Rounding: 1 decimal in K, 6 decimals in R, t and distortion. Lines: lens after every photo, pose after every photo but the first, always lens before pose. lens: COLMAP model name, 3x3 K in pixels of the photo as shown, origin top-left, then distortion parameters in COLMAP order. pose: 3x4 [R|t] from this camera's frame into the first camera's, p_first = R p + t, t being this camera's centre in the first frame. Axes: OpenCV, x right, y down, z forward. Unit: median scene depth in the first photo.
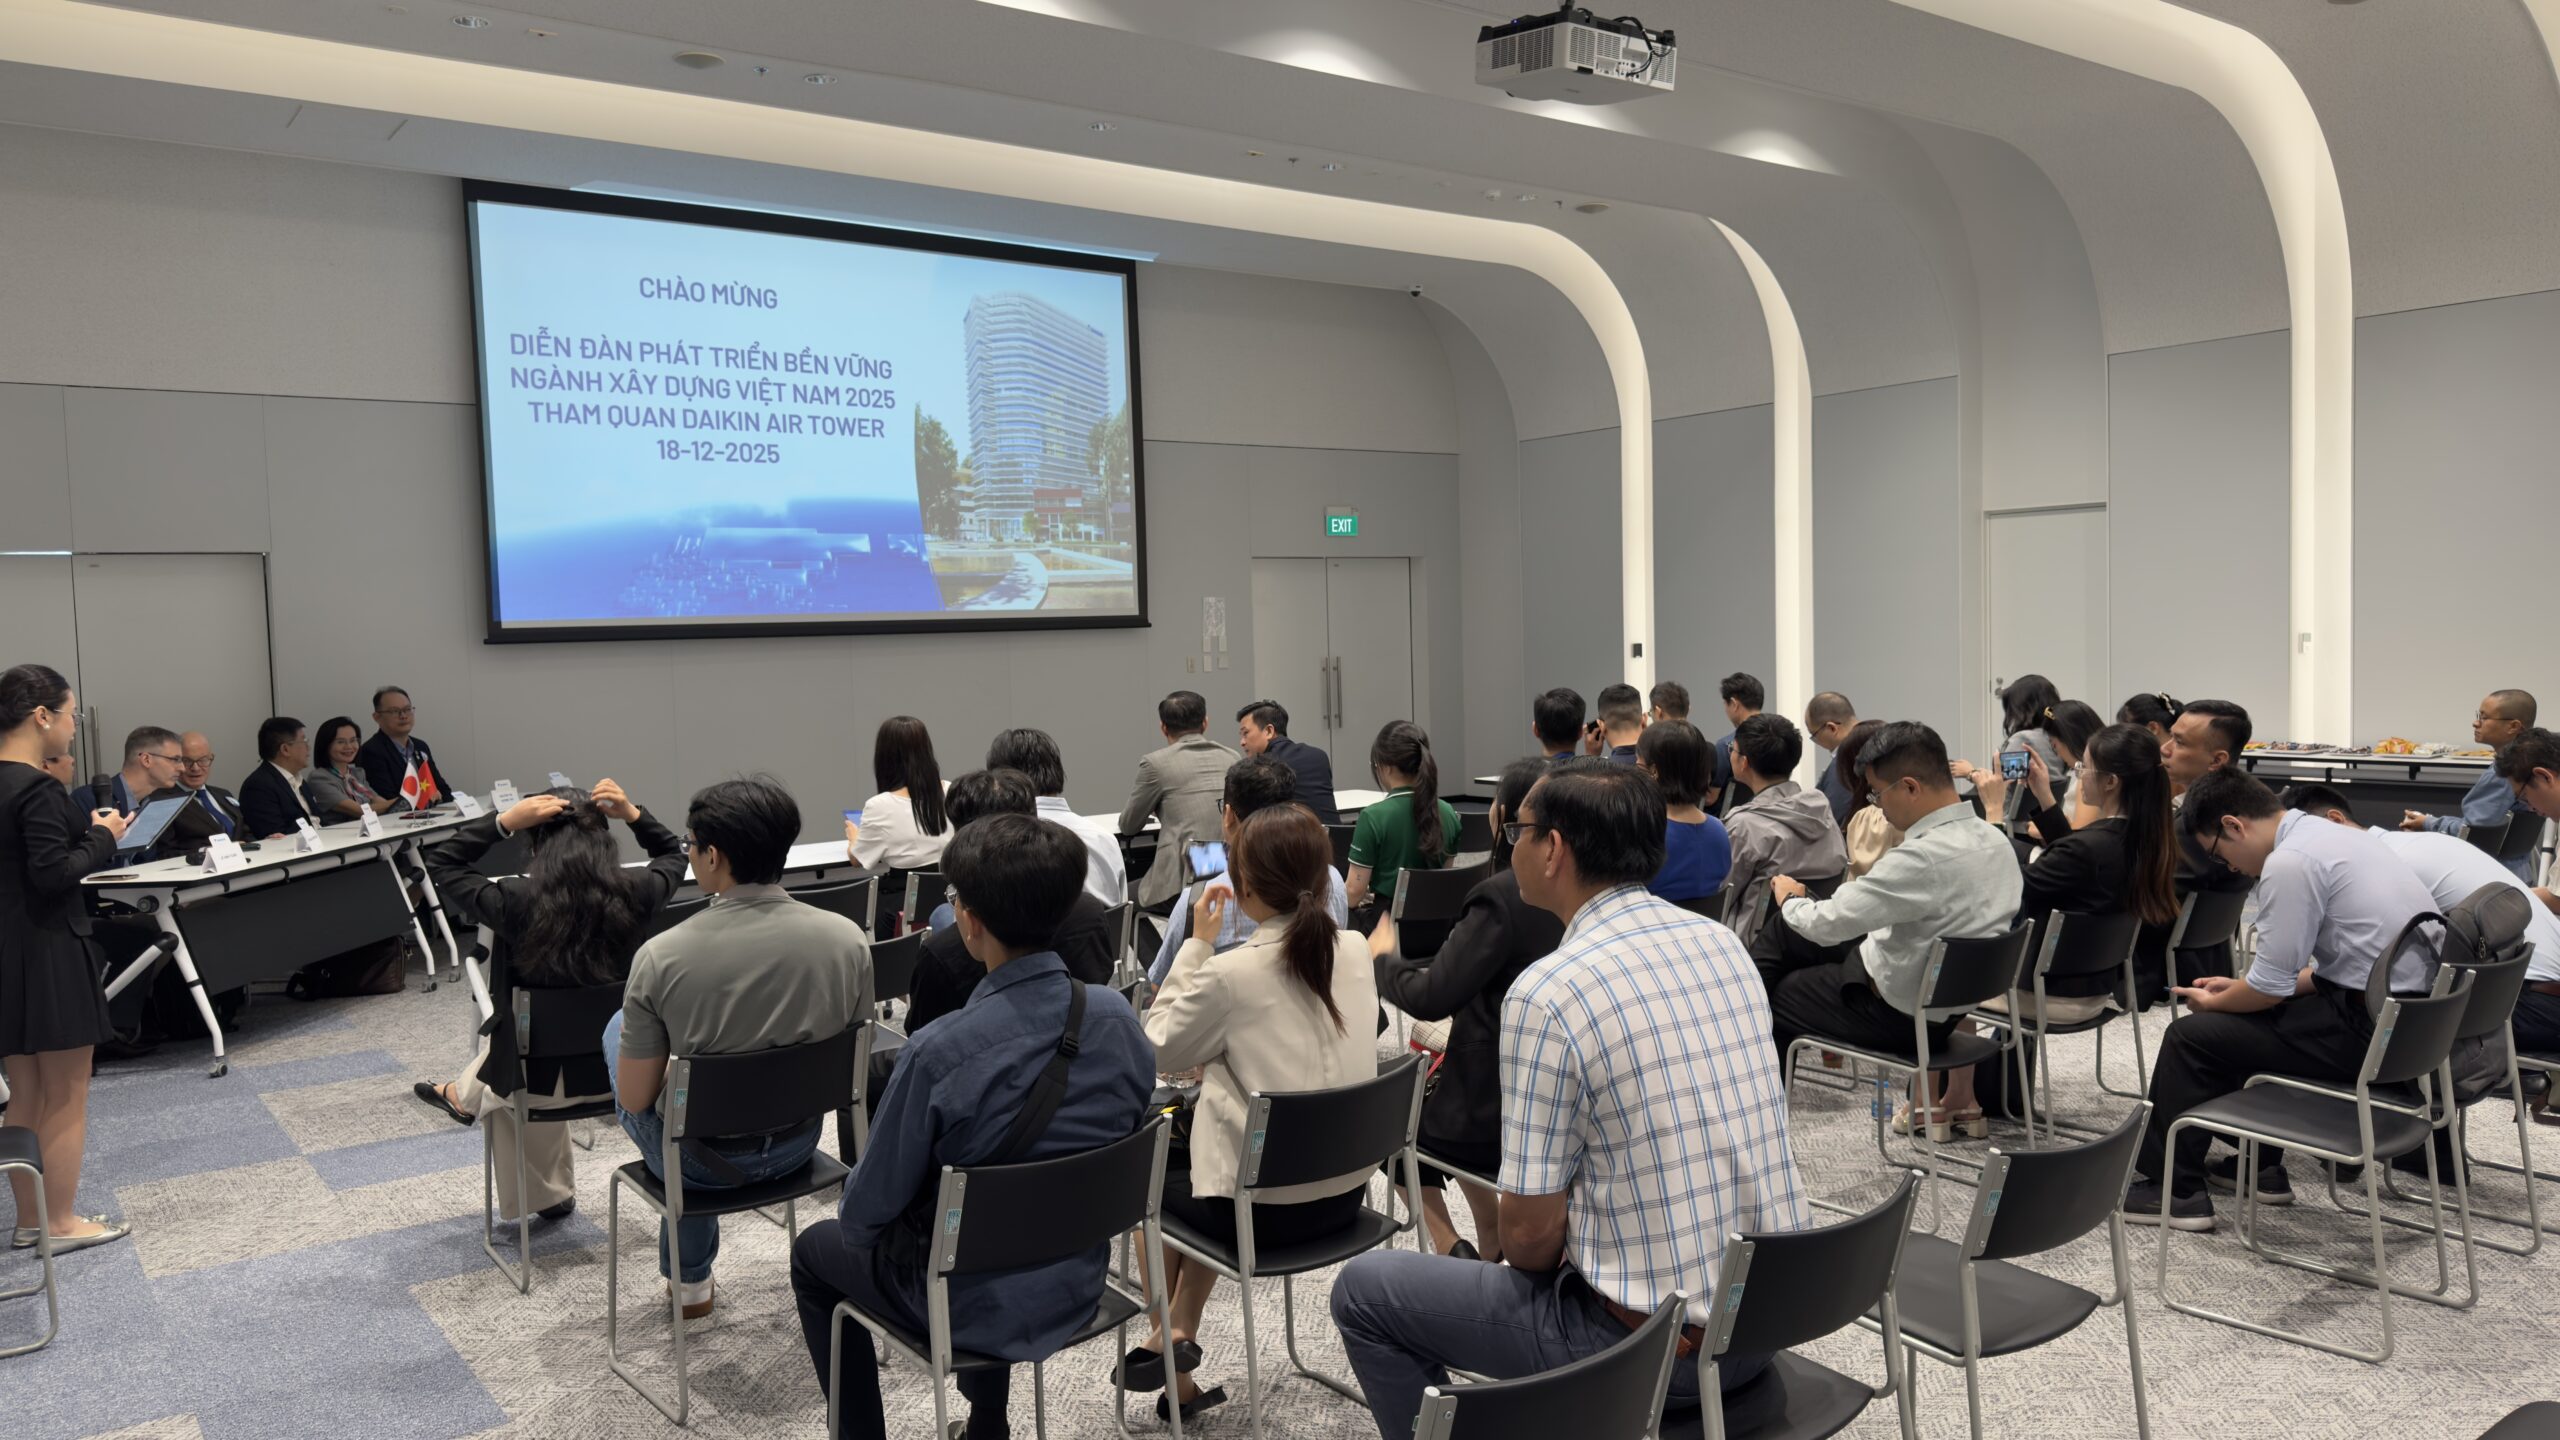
lens RADIAL K [[1746.4, 0, 1303.7], [0, 1746.4, 740.8], [0, 0, 1]] dist [0.001493, -0.017454]
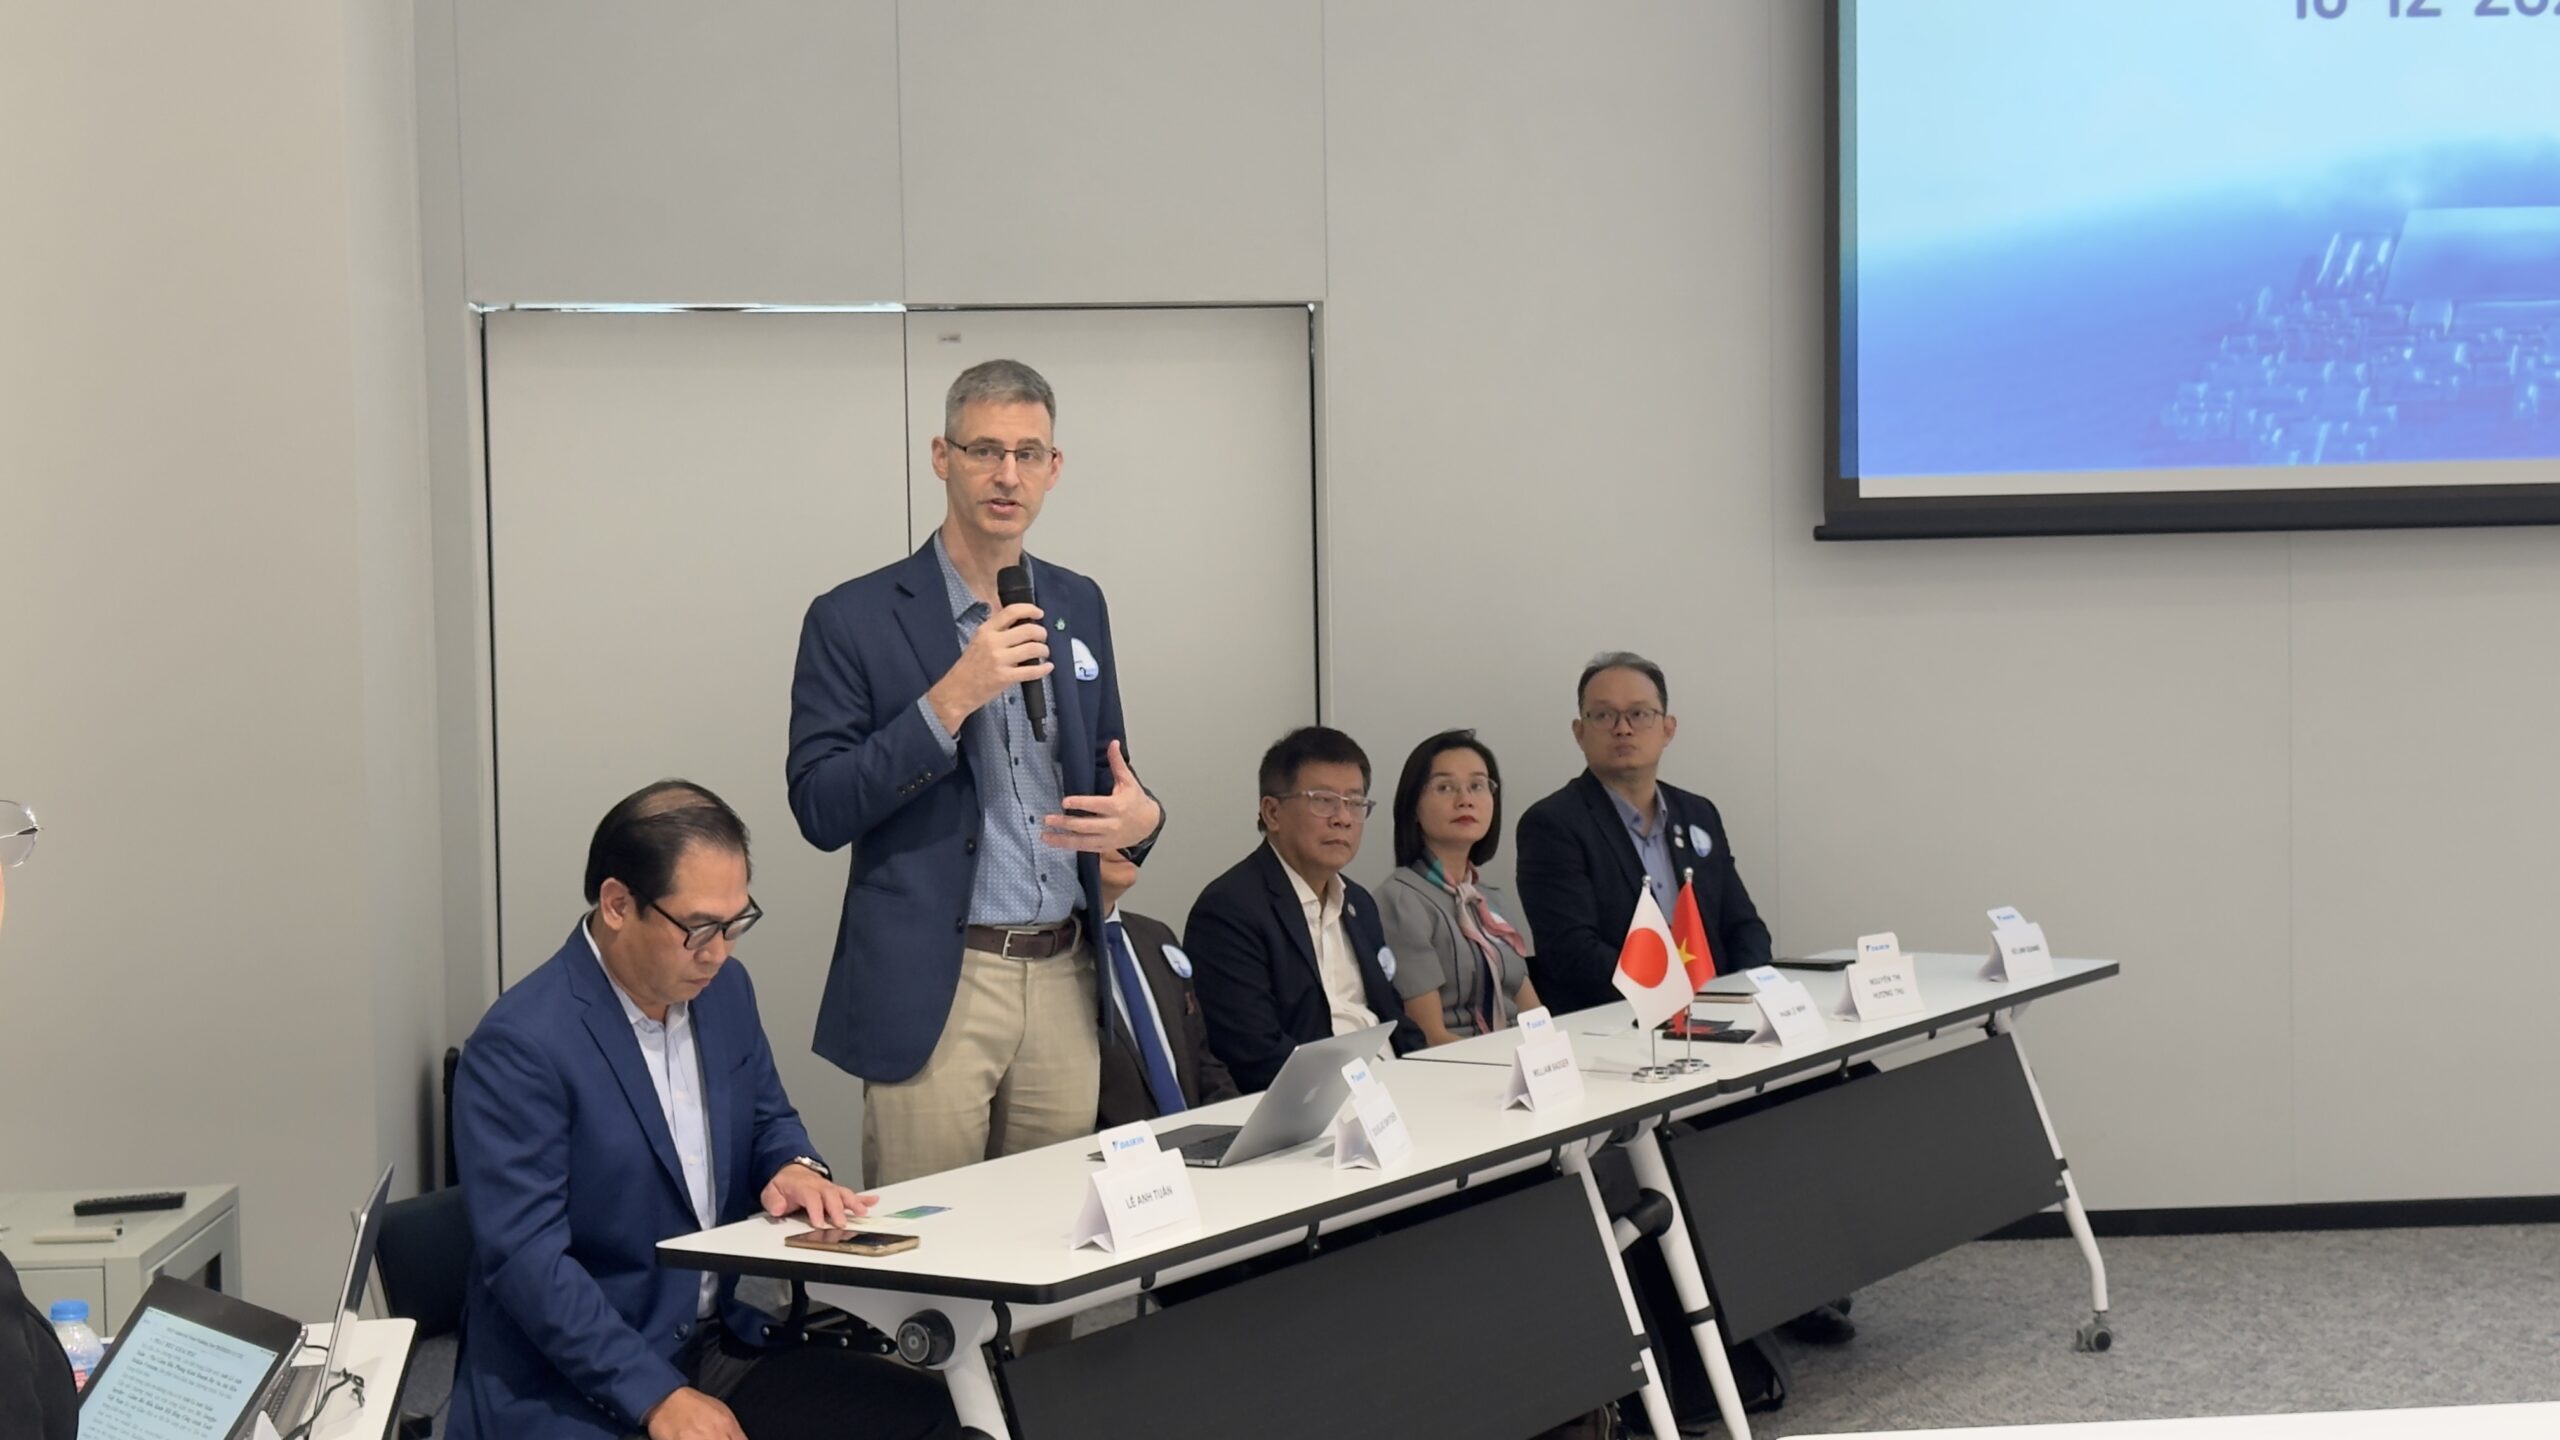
lens RADIAL K [[3602.7, 0, 1293.9], [0, 3602.7, 719.7], [0, 0, 1]] dist [0.014918, 0.000000]
pose [[0.852830, 0.033804, -0.521093, -0.190510], [-0.037517, 0.999290, 0.003423, -0.017860], [0.520839, 0.016630, 0.853493, 0.337213]]
